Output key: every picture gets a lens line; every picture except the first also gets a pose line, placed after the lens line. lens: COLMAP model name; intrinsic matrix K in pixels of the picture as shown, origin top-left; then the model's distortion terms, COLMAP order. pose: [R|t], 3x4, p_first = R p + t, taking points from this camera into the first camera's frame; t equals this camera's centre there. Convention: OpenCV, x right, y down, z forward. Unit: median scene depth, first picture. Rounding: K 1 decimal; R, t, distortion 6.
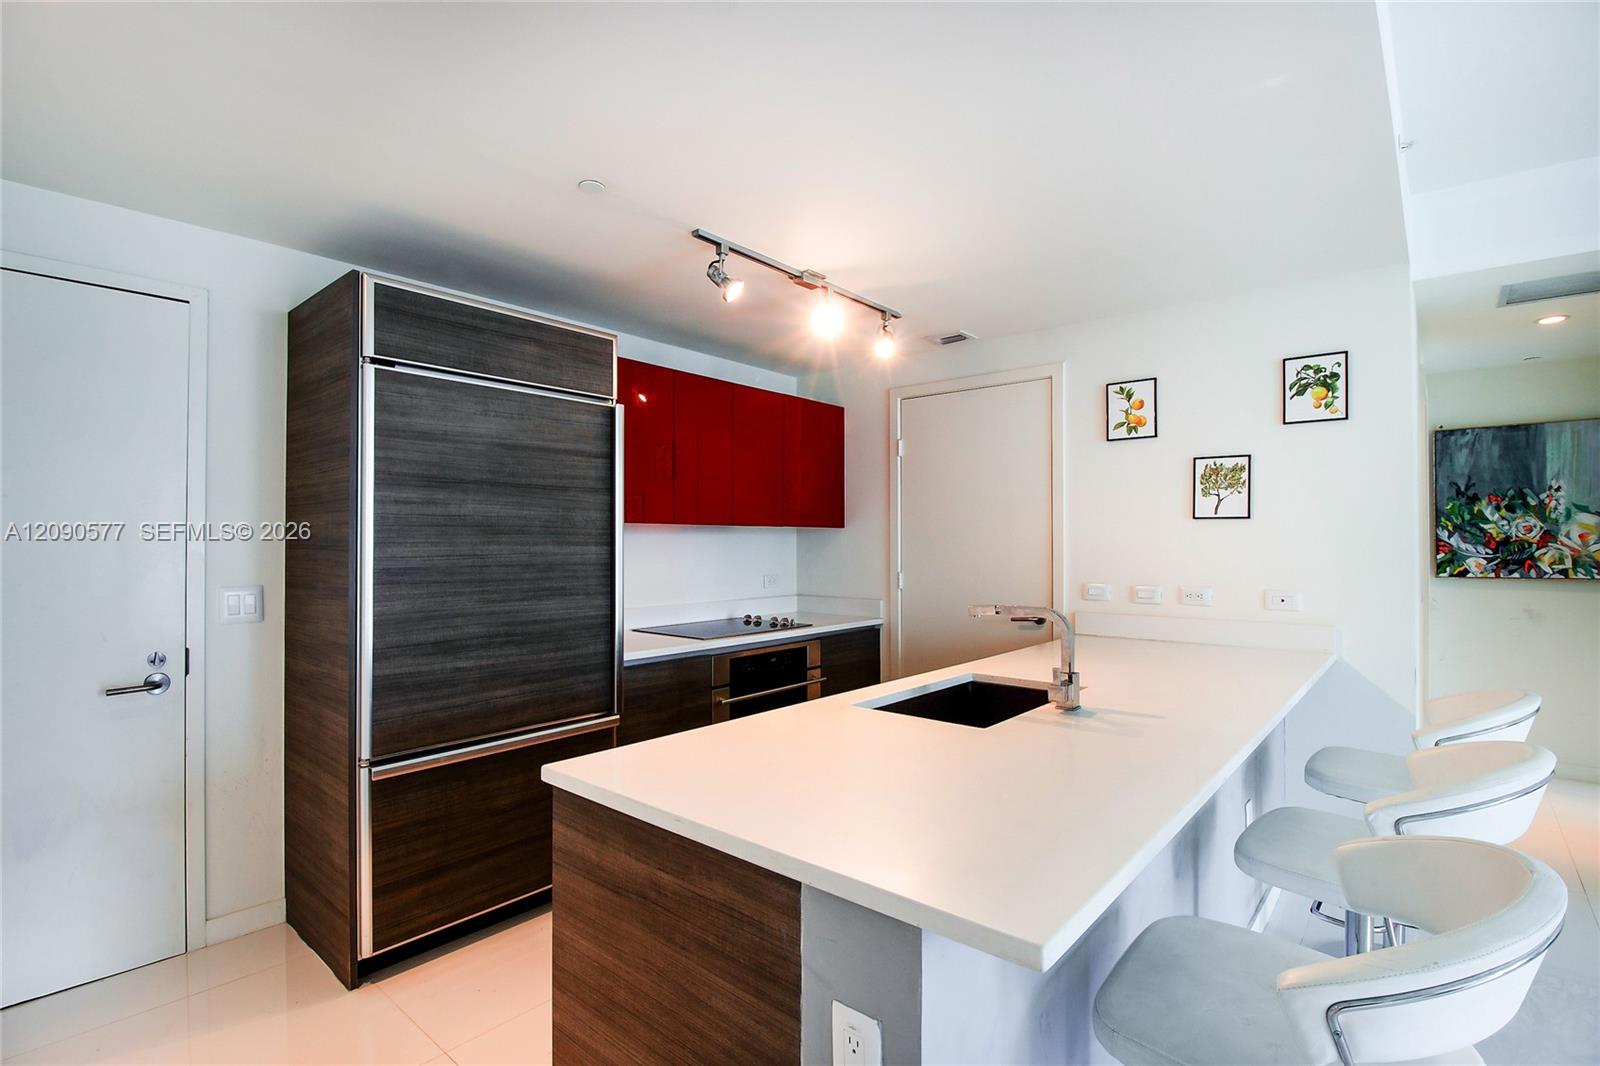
lens RADIAL K [[741.9, 0, 791.8], [0, 741.9, 545.0], [0, 0, 1]] dist [-0.001691, -0.004699]
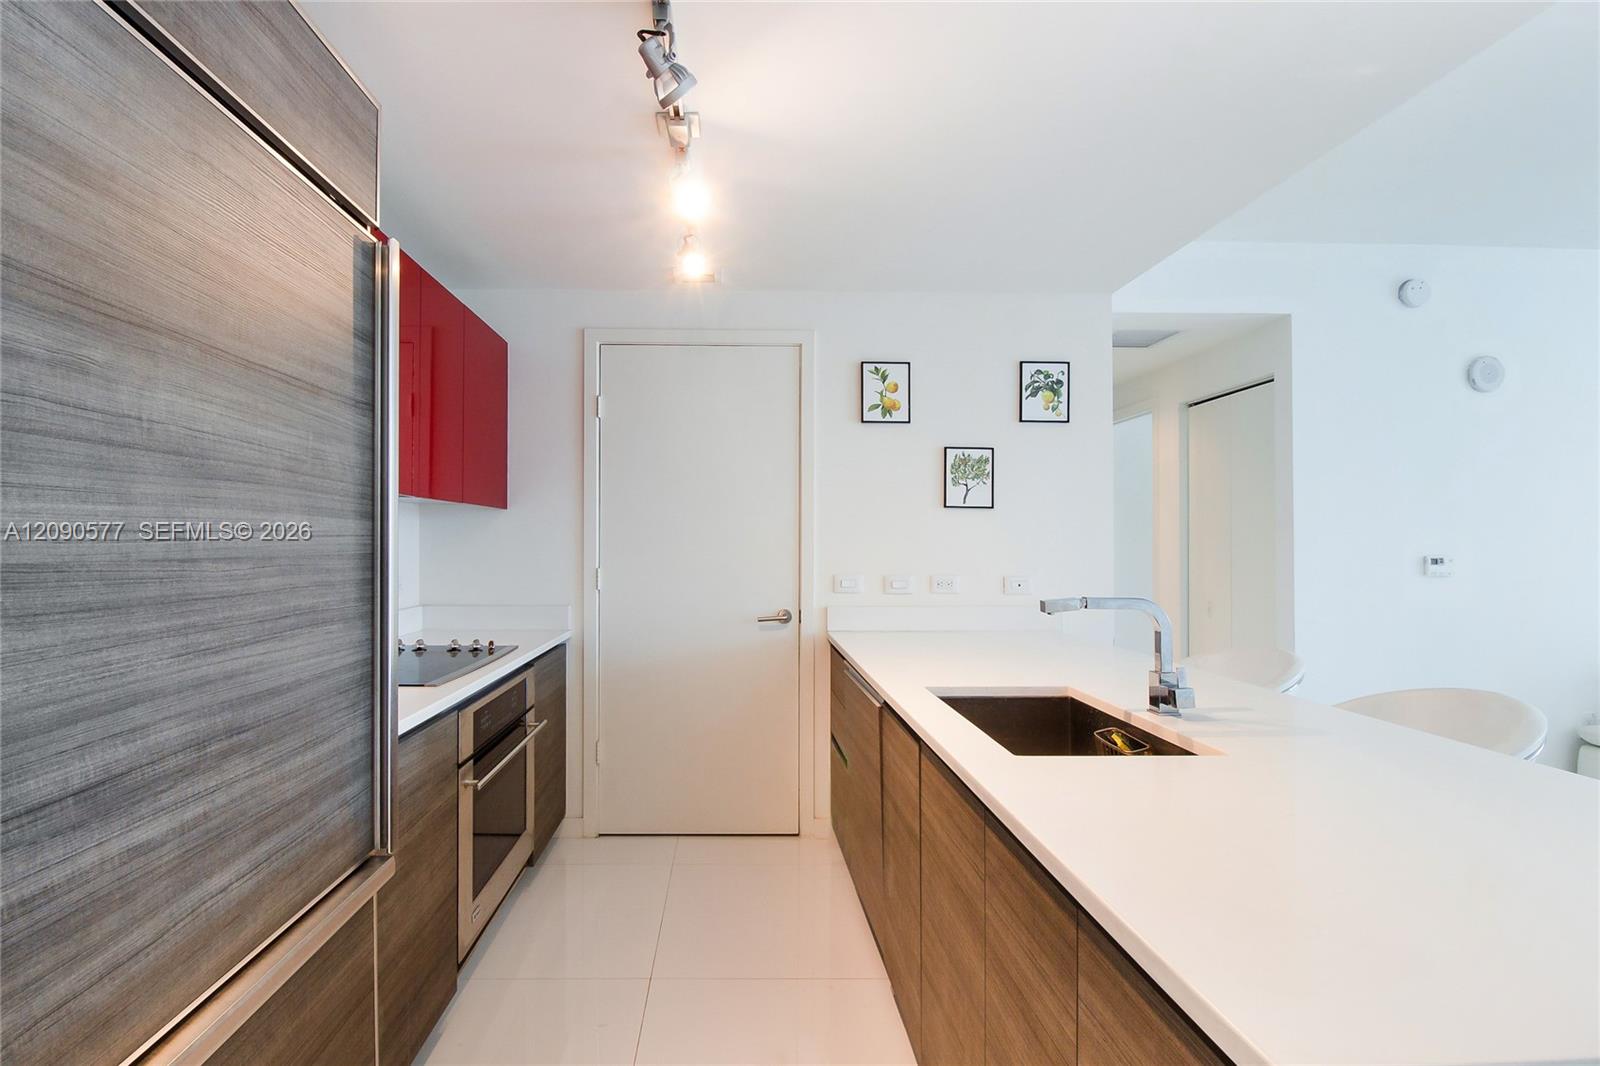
lens RADIAL K [[768.7, 0, 739.3], [0, 768.7, 546.2], [0, 0, 1]] dist [-0.002149, -0.007839]
pose [[0.751909, -0.000230, 0.659267, -0.395600], [-0.001033, 0.999998, 0.001527, 0.017370], [-0.659266, -0.001829, 0.751907, 0.445541]]
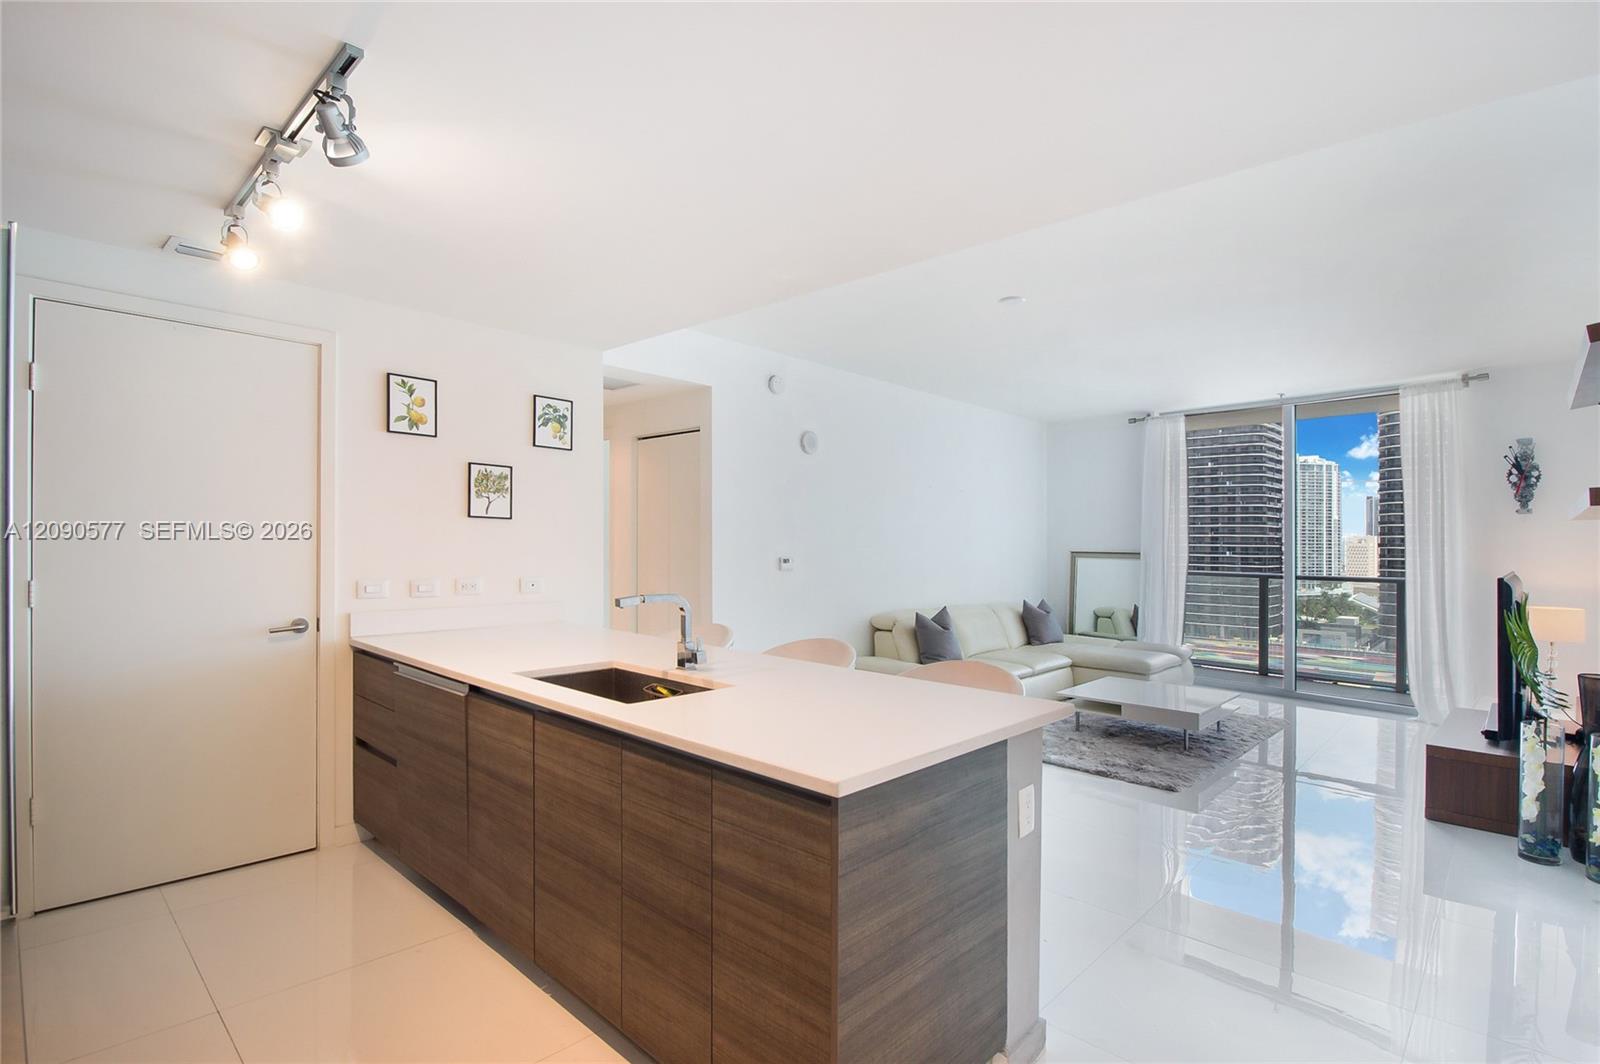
lens RADIAL K [[768.7, 0, 800.0], [0, 768.7, 545.4], [0, 0, 1]] dist [-0.002149, -0.007839]
pose [[0.051941, -0.002955, 0.998646, -0.649251], [-0.011389, 0.999929, 0.003551, -0.003279], [-0.998585, -0.011558, 0.051903, 0.494132]]
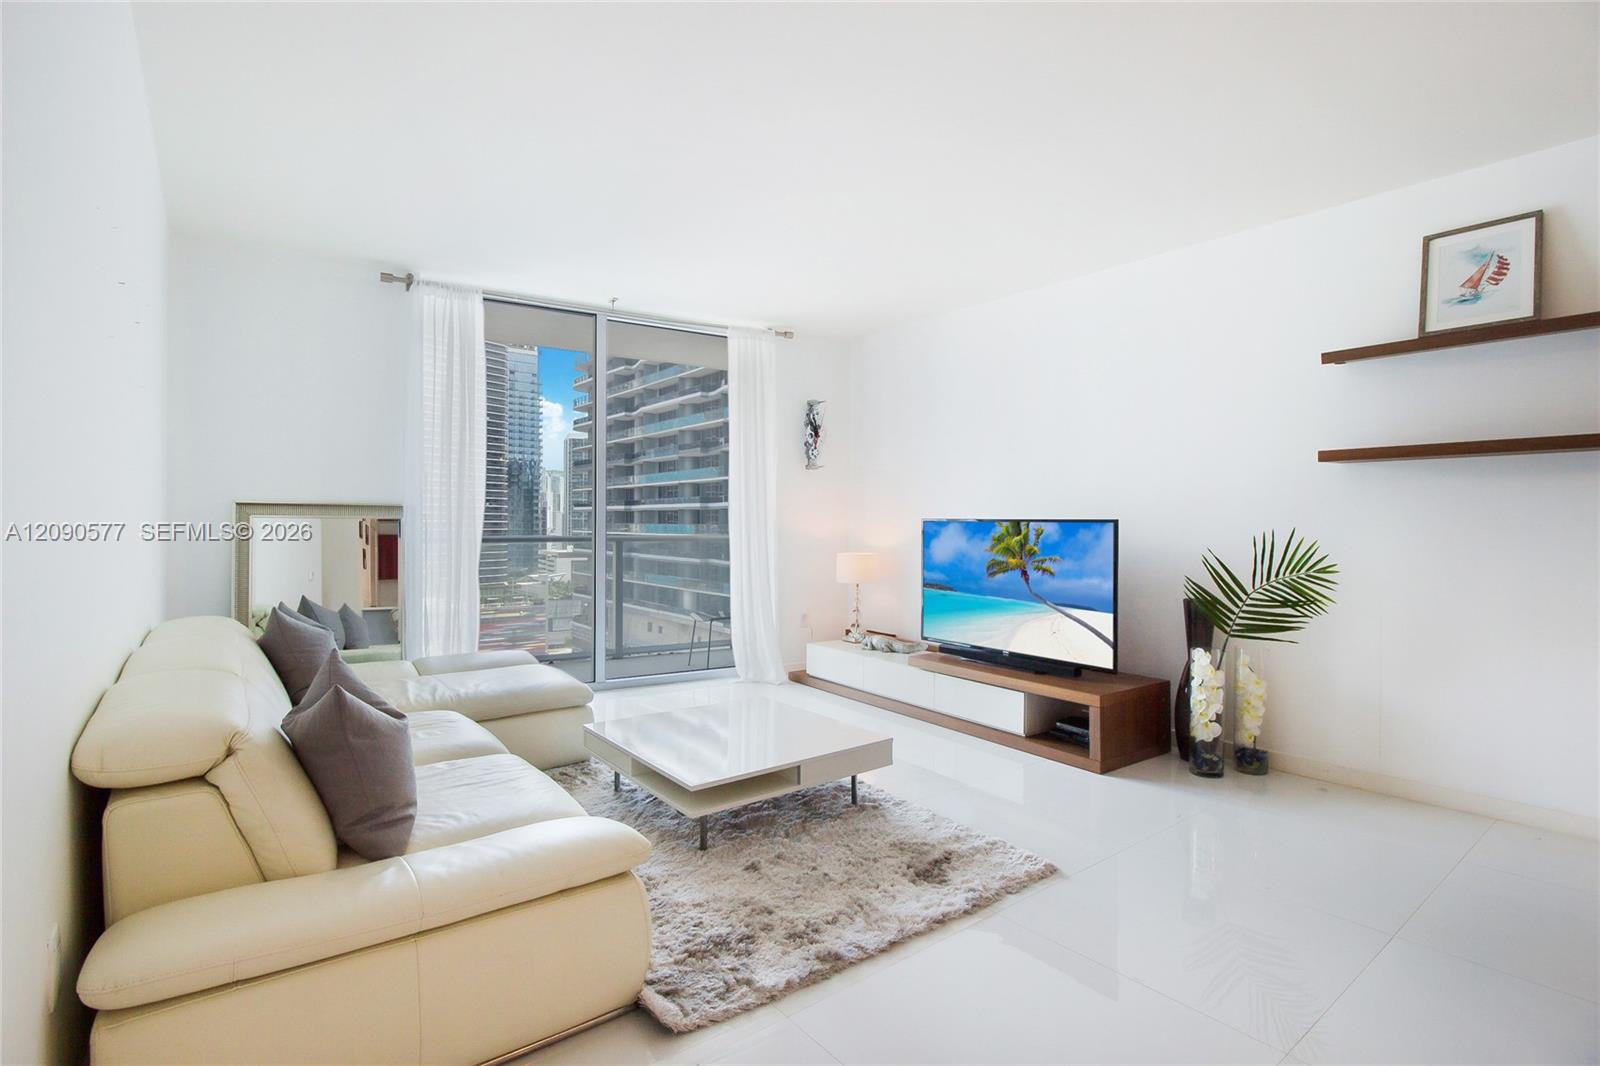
lens RADIAL K [[768.7, 0, 799.8], [0, 768.7, 530.3], [0, 0, 1]] dist [-0.002149, -0.007839]
pose [[-0.977994, -0.013719, 0.208181, 0.910912], [-0.011027, 0.999840, 0.014084, 0.037005], [-0.208341, 0.011478, -0.977989, 0.818388]]
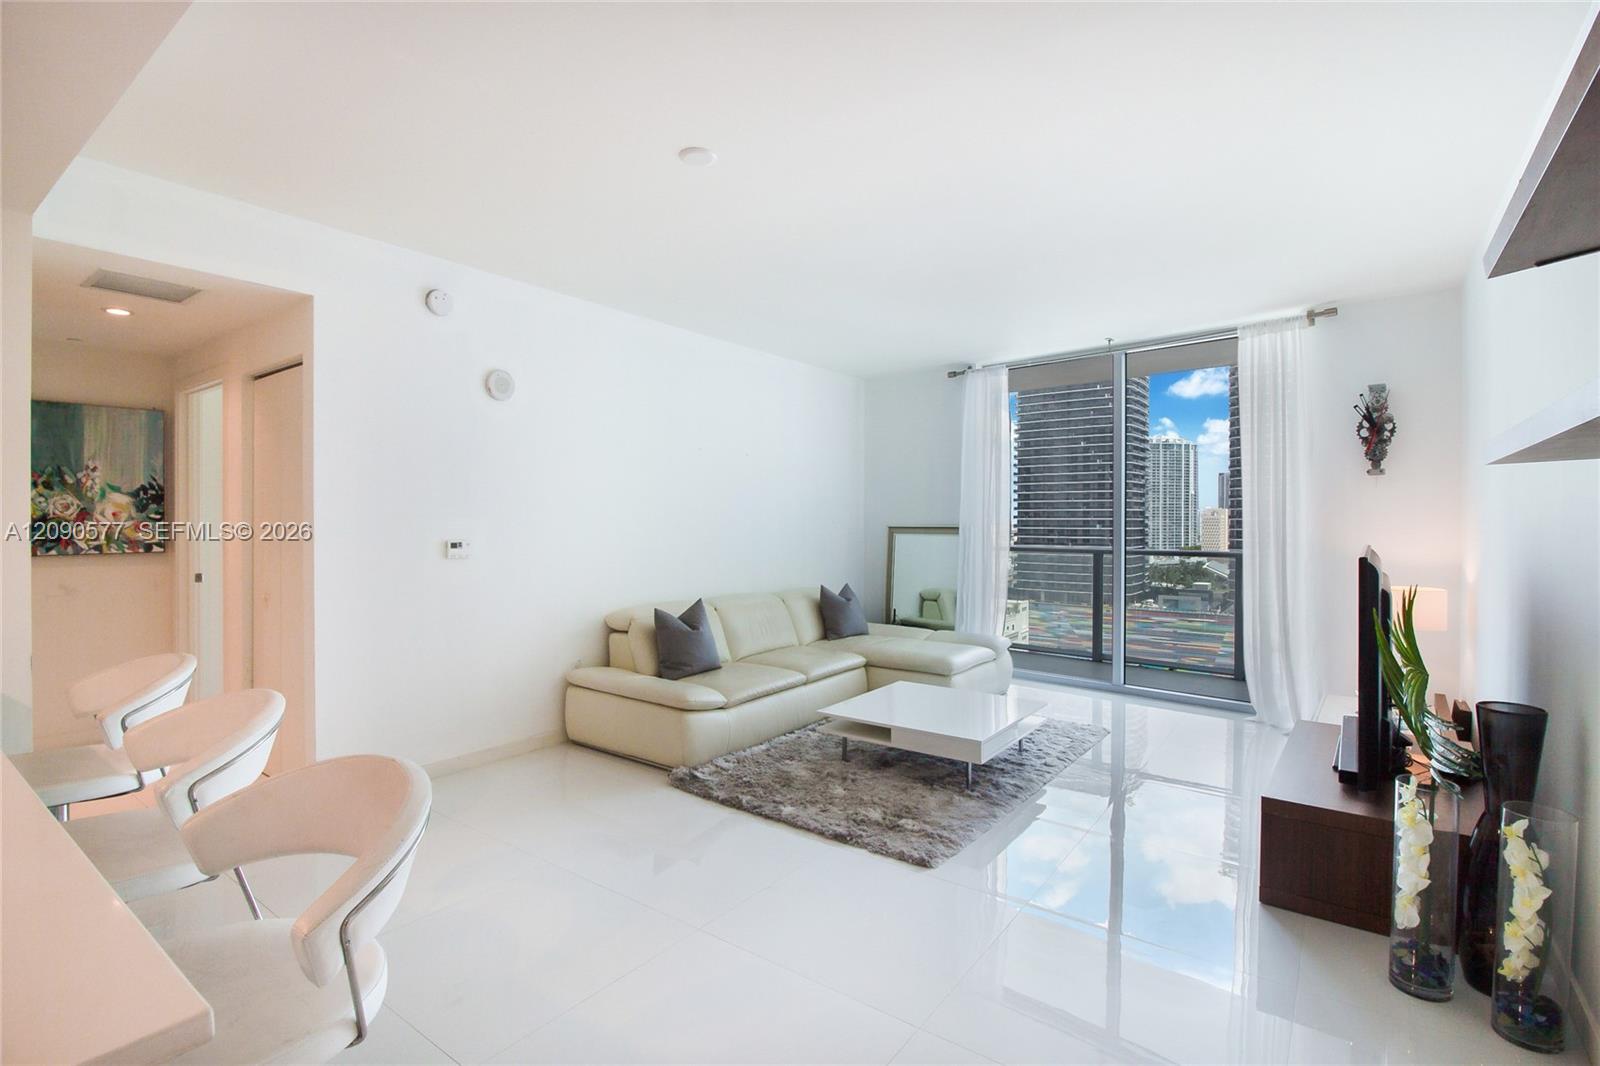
lens RADIAL K [[741.9, 0, 790.5], [0, 741.9, 546.6], [0, 0, 1]] dist [-0.001691, -0.004699]
pose [[-0.060797, -0.033774, 0.997579, -0.135299], [0.000992, 0.999425, 0.033897, -0.000228], [-0.998150, 0.003050, -0.060729, 0.108782]]
